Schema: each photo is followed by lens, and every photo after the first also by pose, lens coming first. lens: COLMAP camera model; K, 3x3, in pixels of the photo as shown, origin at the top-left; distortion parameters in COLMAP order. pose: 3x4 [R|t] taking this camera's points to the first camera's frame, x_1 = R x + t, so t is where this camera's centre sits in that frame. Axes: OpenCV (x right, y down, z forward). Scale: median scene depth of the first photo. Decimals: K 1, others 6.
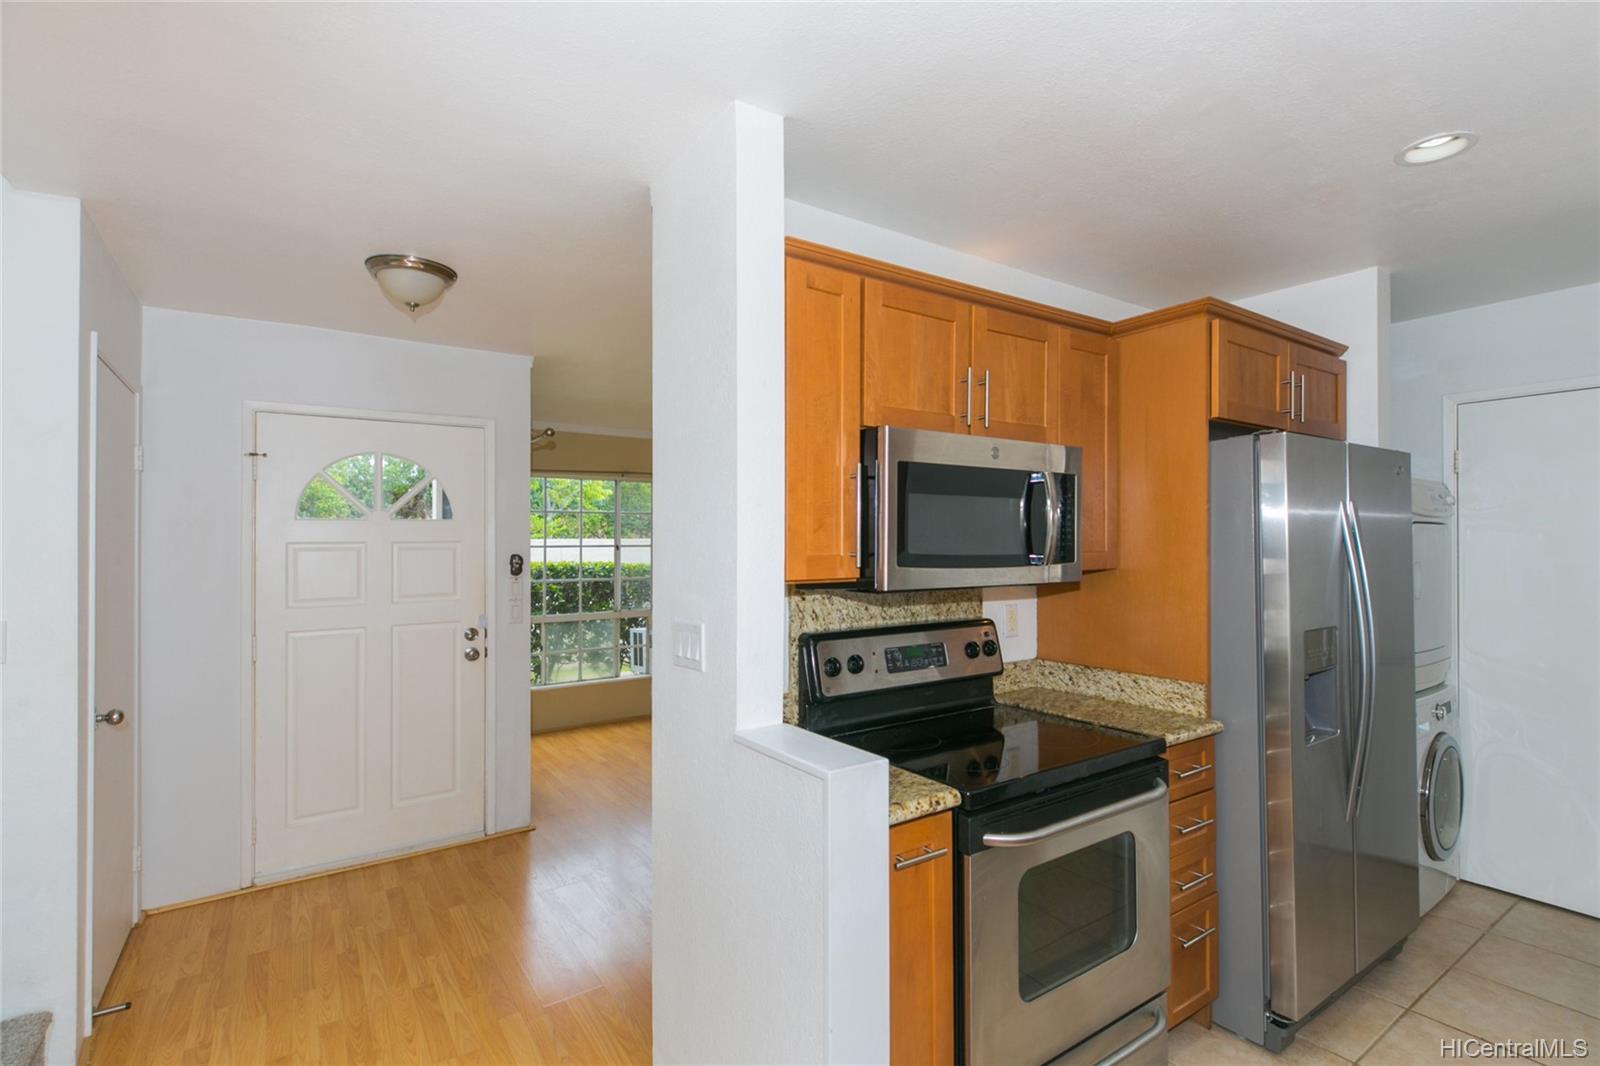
lens RADIAL K [[740.1, 0, 811.1], [0, 740.1, 531.3], [0, 0, 1]] dist [0.016978, -0.012547]
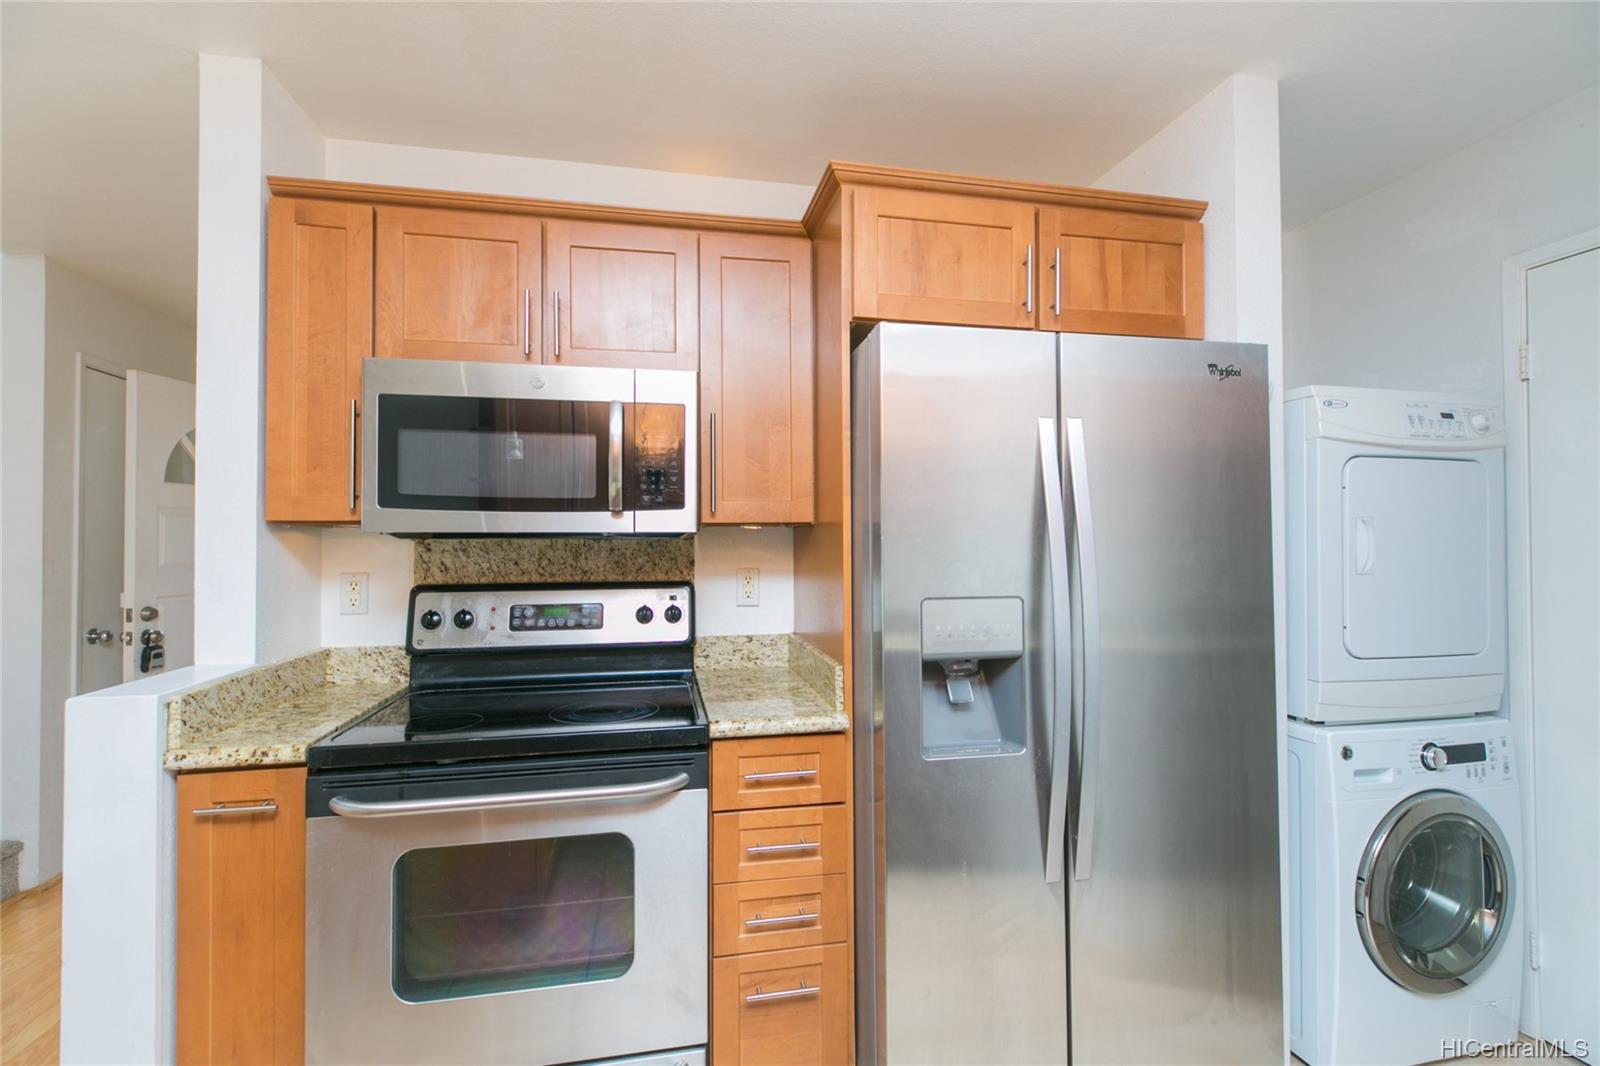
lens RADIAL K [[708.3, 0, 798.7], [0, 708.3, 526.5], [0, 0, 1]] dist [0.001473, -0.000229]
pose [[0.920326, -0.006475, -0.391099, 0.756700], [0.005204, 0.999977, -0.004310, 0.062789], [0.391117, 0.001931, 0.920339, 0.305923]]
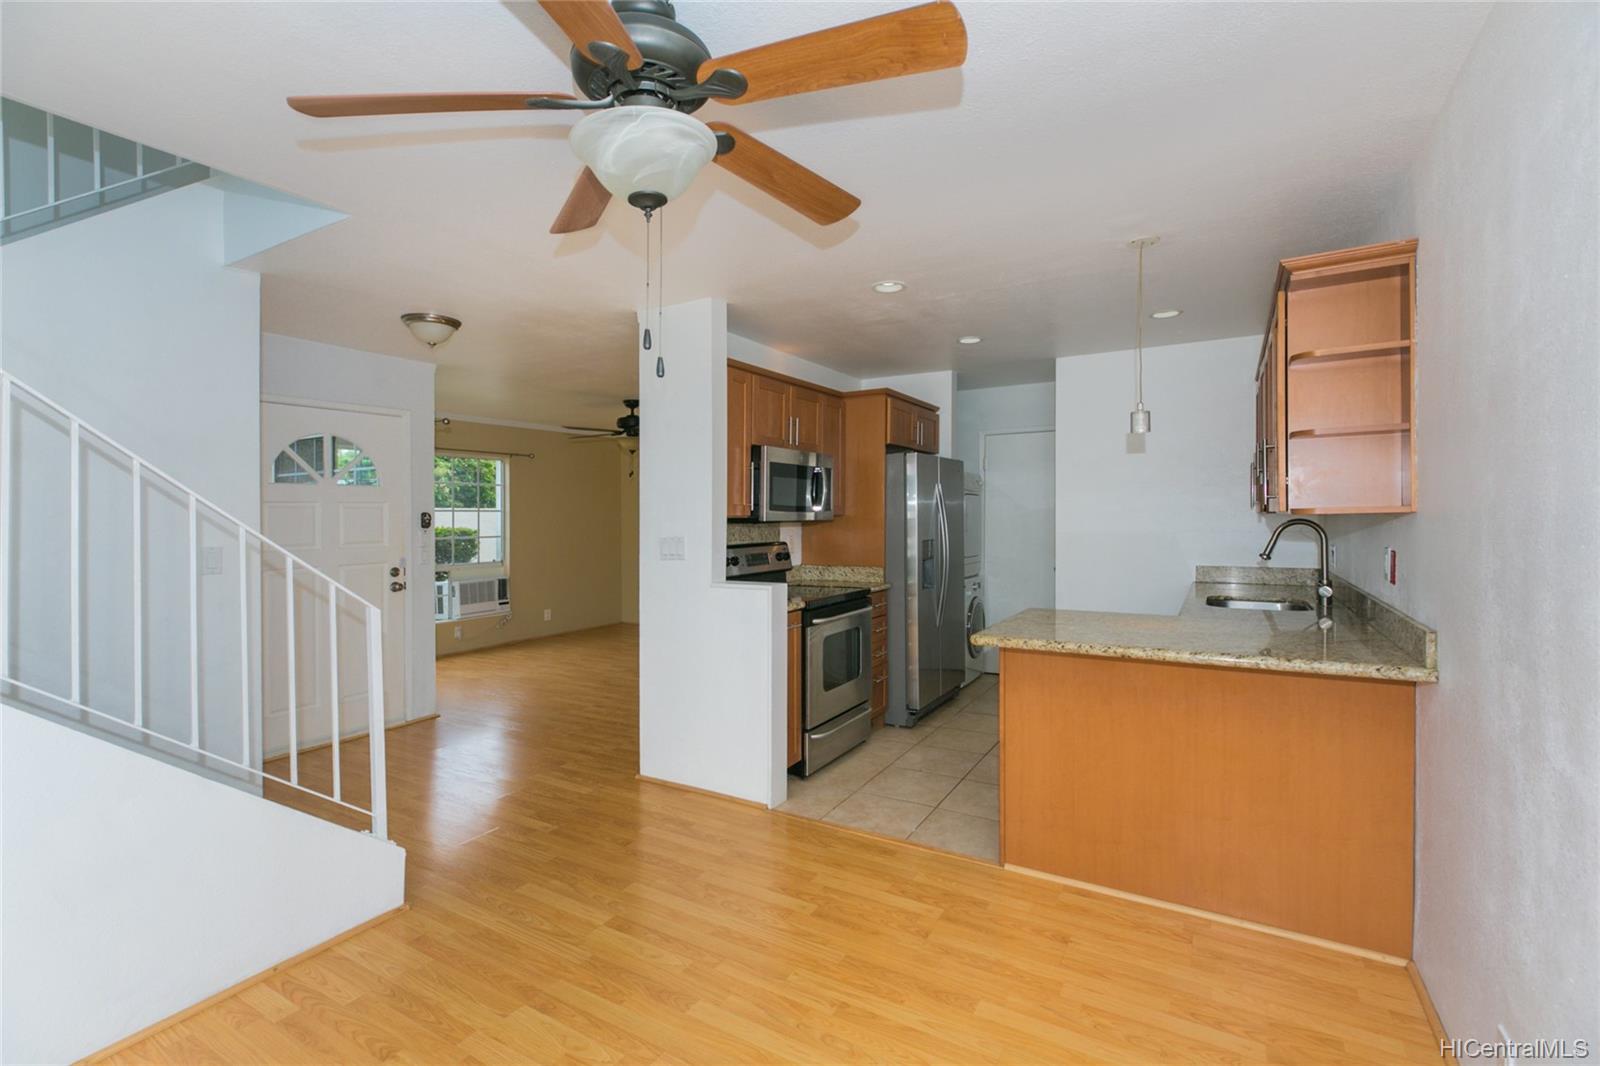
lens RADIAL K [[723.3, 0, 802.6], [0, 723.3, 527.9], [0, 0, 1]] dist [0.003100, -0.000719]
pose [[0.905834, -0.010304, 0.423507, -0.554090], [-0.003022, 0.999522, 0.030783, 0.027436], [-0.423622, -0.029164, 0.905370, -0.774046]]
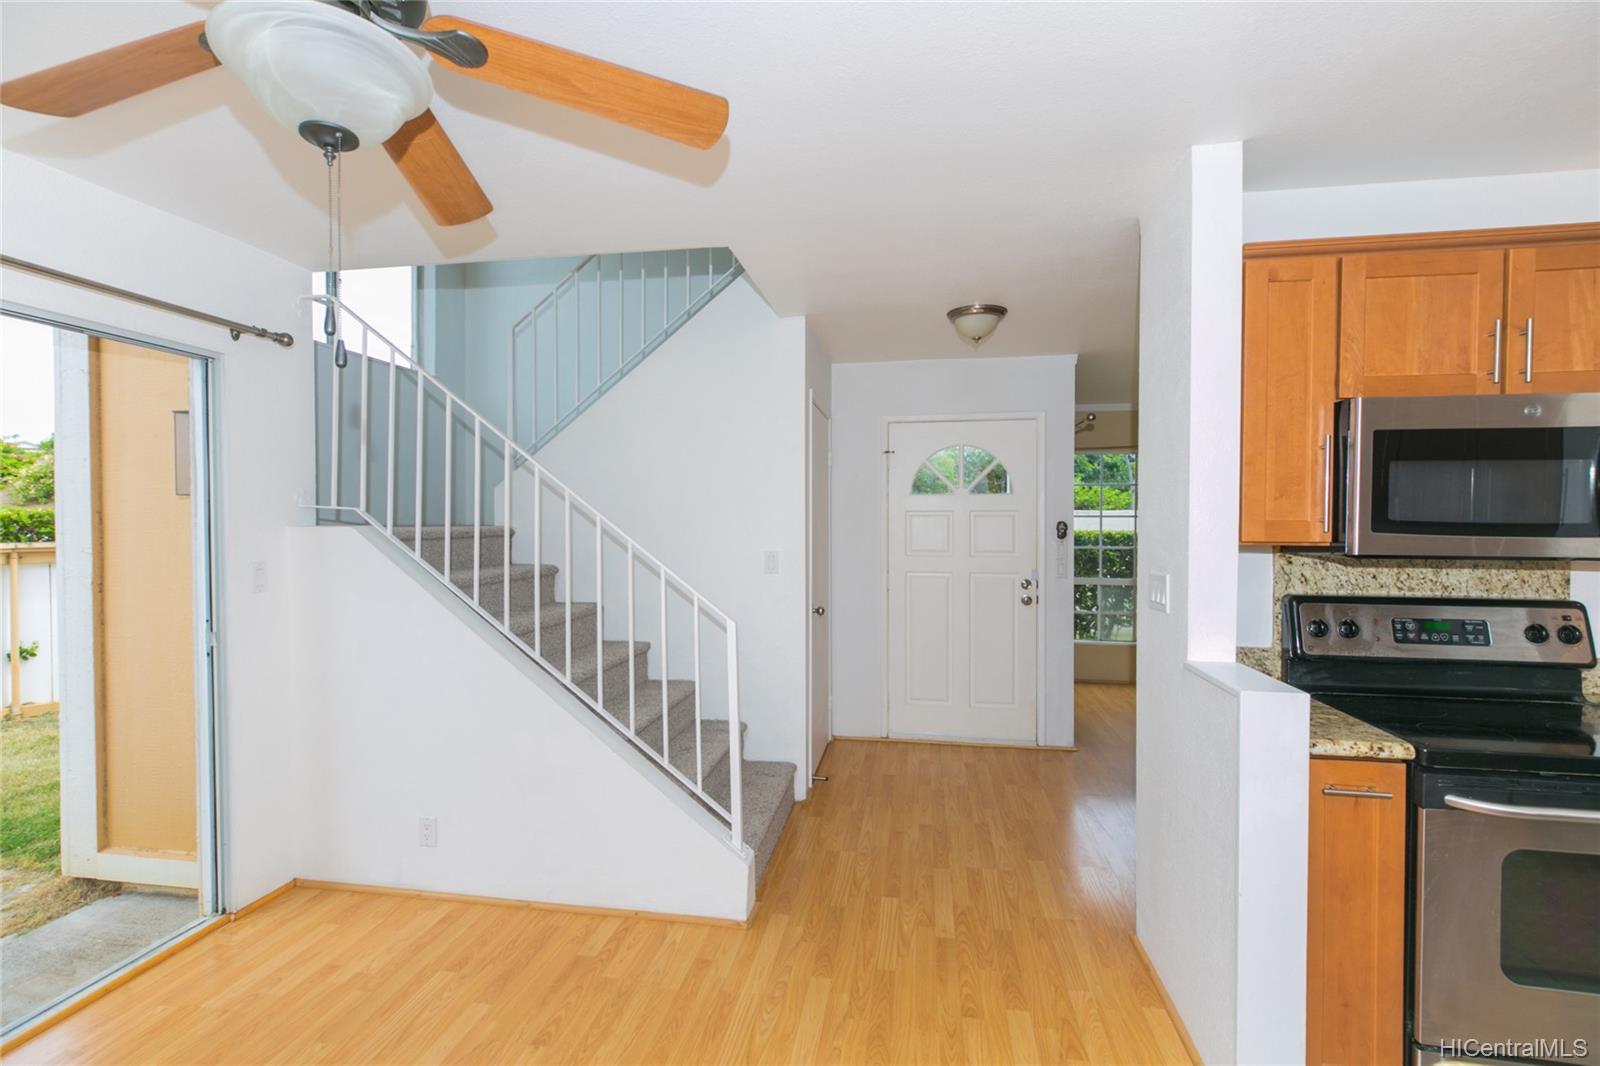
lens RADIAL K [[723.3, 0, 802.6], [0, 723.3, 527.9], [0, 0, 1]] dist [0.003100, -0.000719]
pose [[0.715464, 0.018475, -0.698405, 0.201952], [0.004625, 0.999503, 0.031177, 0.004983], [0.698634, -0.025536, 0.715023, -0.224594]]
